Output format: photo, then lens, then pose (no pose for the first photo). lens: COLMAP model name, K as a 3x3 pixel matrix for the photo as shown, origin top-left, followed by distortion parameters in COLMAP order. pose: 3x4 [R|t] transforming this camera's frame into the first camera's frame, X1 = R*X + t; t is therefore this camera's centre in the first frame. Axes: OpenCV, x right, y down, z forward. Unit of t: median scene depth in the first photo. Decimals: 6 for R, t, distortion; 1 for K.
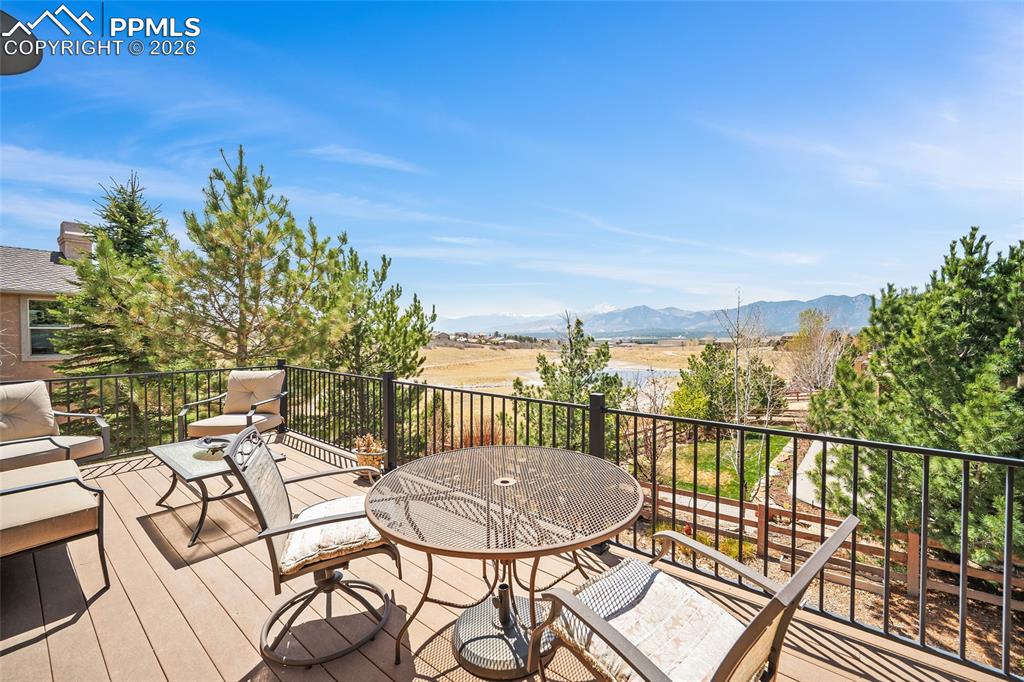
lens RADIAL K [[406.8, 0, 515.9], [0, 406.8, 340.6], [0, 0, 1]] dist [-0.007803, 0.000604]
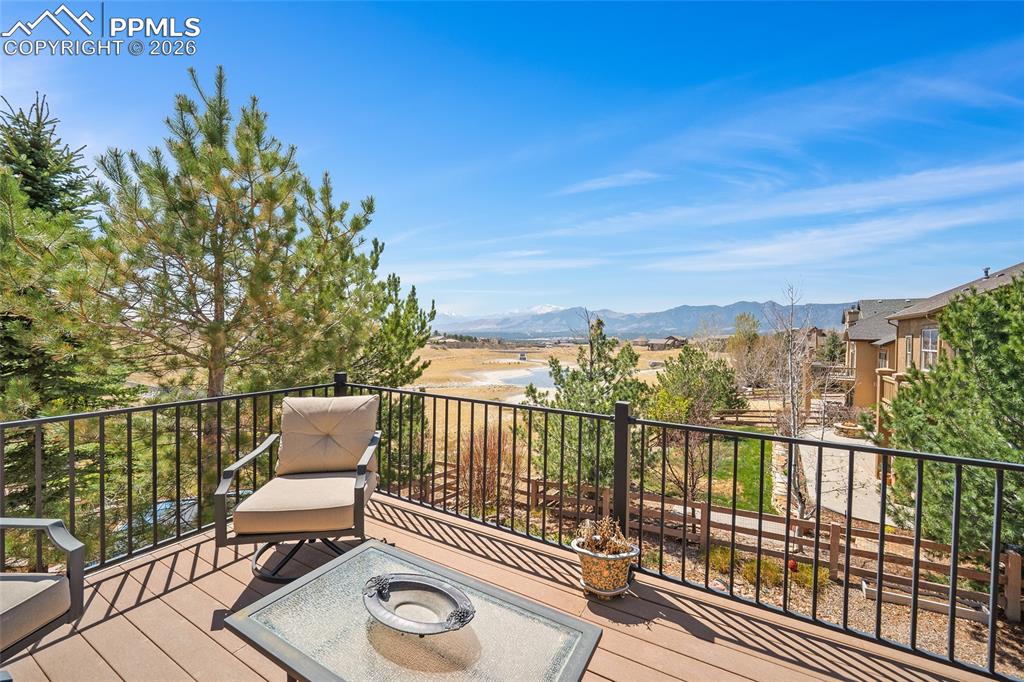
lens RADIAL K [[406.8, 0, 511.9], [0, 406.8, 338.5], [0, 0, 1]] dist [-0.007803, 0.000604]
pose [[0.988891, 0.010657, 0.148257, -0.167261], [-0.010089, 0.999939, -0.004582, -0.003442], [-0.148297, 0.003036, 0.988938, 0.135855]]
